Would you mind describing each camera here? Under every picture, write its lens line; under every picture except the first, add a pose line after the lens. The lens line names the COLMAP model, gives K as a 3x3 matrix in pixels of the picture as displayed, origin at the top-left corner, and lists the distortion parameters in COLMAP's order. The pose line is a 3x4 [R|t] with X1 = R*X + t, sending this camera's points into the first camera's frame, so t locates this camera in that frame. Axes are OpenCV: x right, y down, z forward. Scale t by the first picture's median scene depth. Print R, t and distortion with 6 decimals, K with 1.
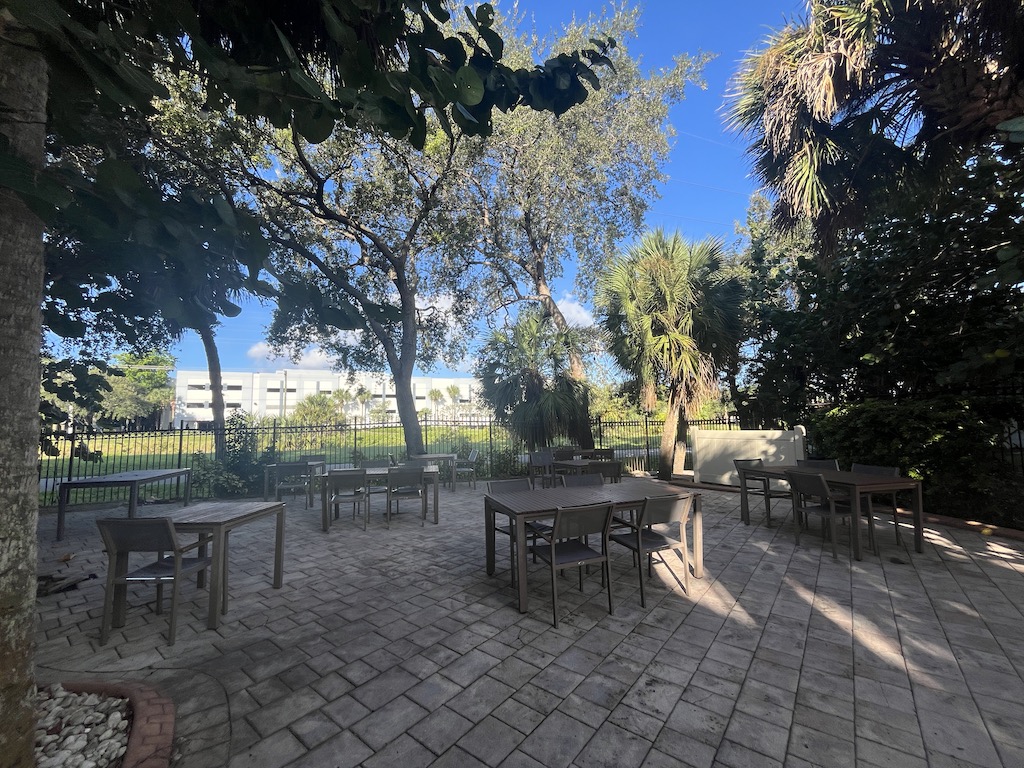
lens RADIAL K [[417.4, 0, 512.2], [0, 417.4, 383.2], [0, 0, 1]] dist [-0.002994, -0.001127]
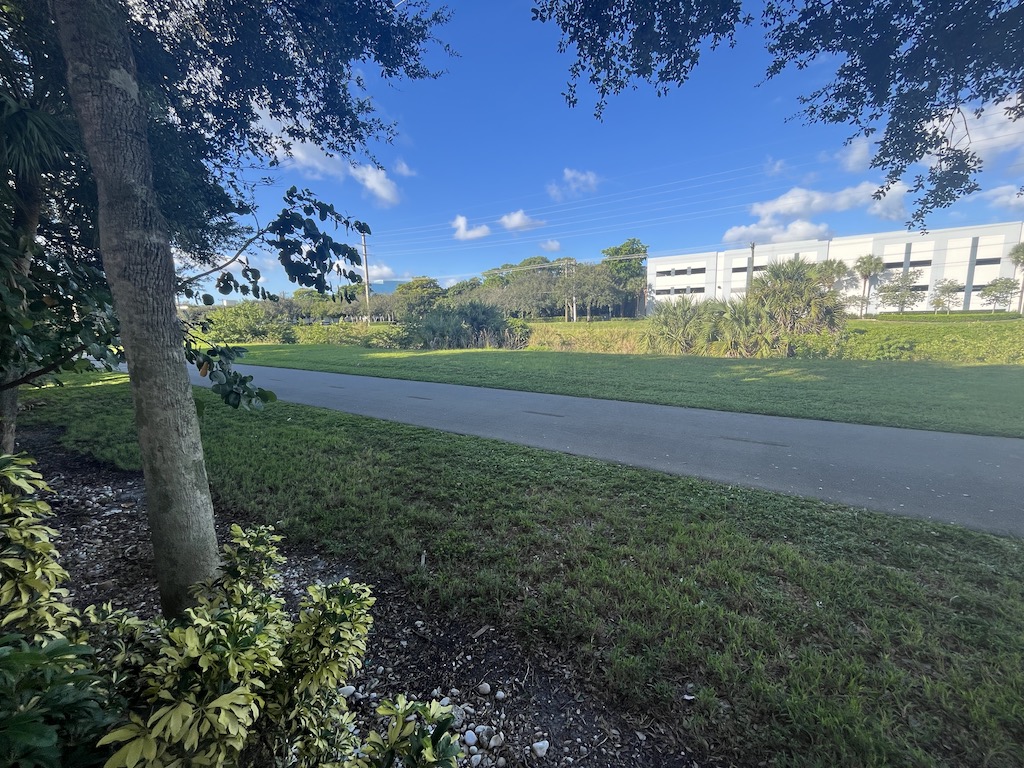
lens RADIAL K [[417.4, 0, 513.3], [0, 417.4, 387.3], [0, 0, 1]] dist [-0.002994, -0.001127]
pose [[0.520901, 0.146135, -0.841015, -0.062391], [0.095535, 0.969067, 0.227558, 0.012208], [0.848254, -0.198882, 0.490827, 0.146122]]
